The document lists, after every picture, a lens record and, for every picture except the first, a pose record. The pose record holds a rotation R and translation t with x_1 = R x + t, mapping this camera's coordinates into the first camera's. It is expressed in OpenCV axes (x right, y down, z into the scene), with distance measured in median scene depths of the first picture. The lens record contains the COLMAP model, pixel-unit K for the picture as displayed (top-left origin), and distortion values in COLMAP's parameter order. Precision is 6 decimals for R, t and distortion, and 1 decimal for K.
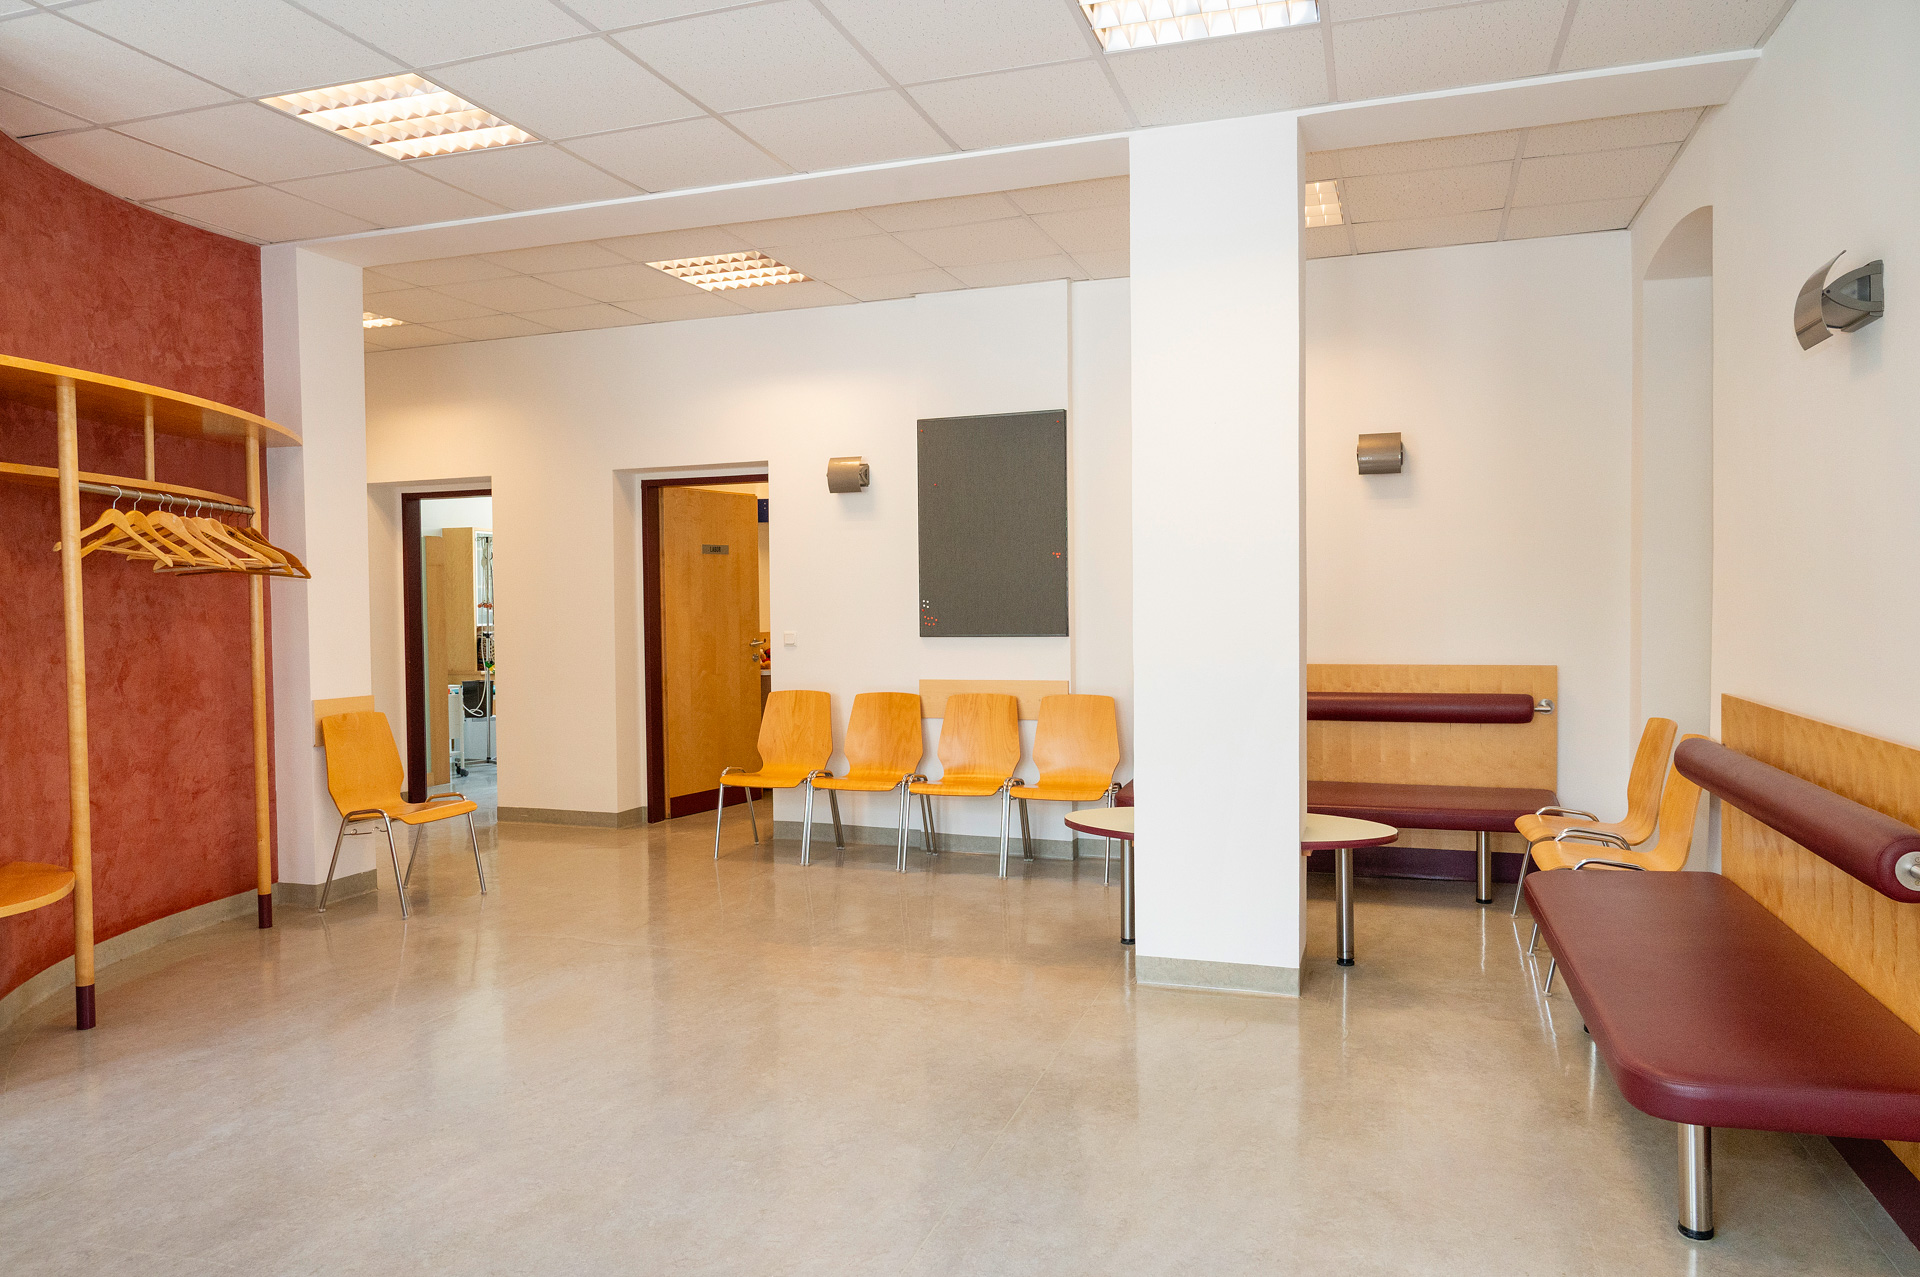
lens RADIAL K [[1279.1, 0, 960.0], [0, 1279.1, 628.3], [0, 0, 1]] dist [-0.008629, 0.002634]
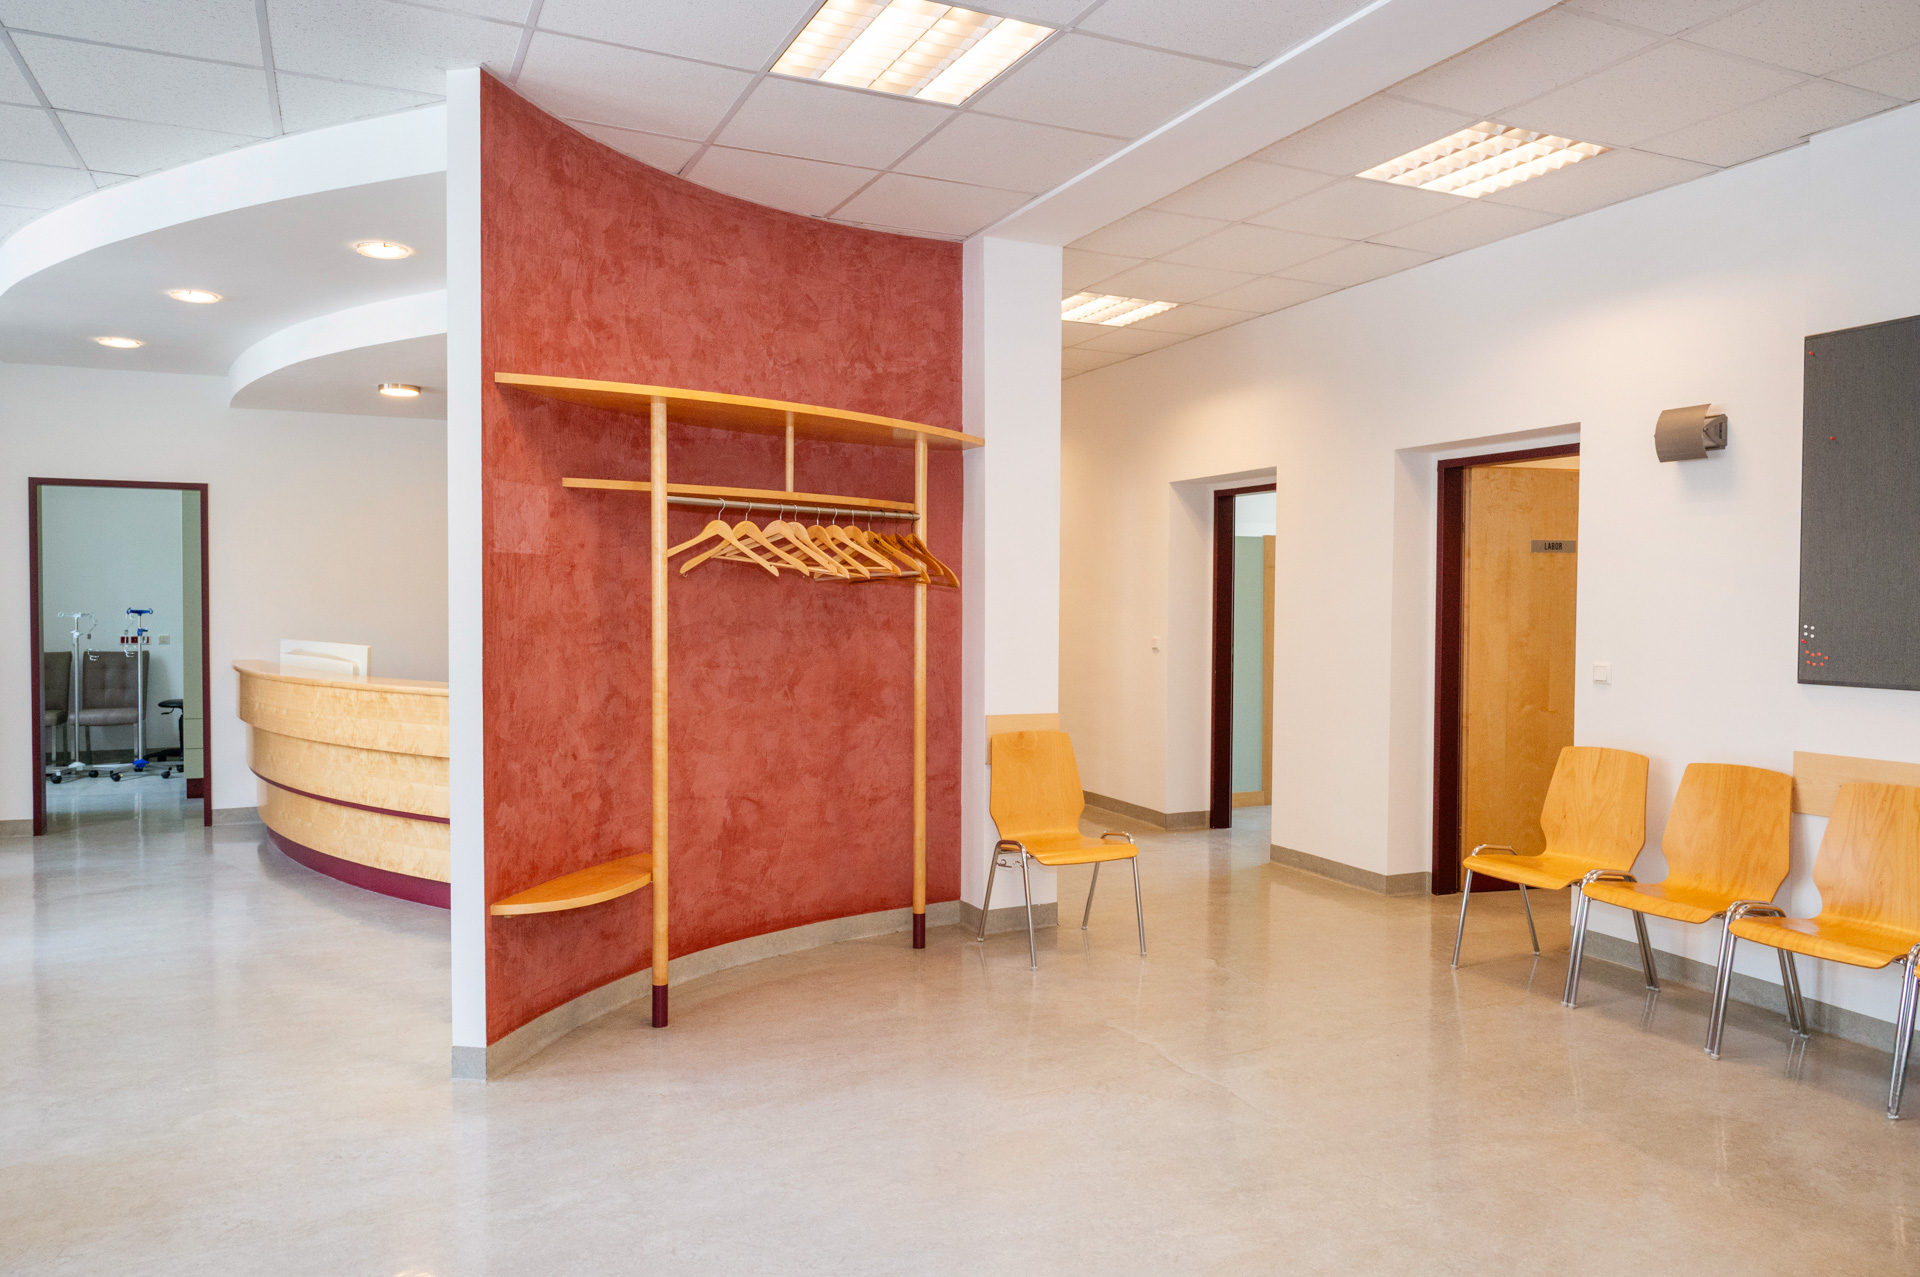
lens RADIAL K [[1279.1, 0, 960.0], [0, 1279.1, 628.3], [0, 0, 1]] dist [-0.008629, 0.002634]
pose [[0.700234, 0.031306, -0.713227, 0.159230], [-0.028703, 0.999465, 0.015691, -0.023183], [0.713336, 0.009484, 0.700758, 0.338128]]
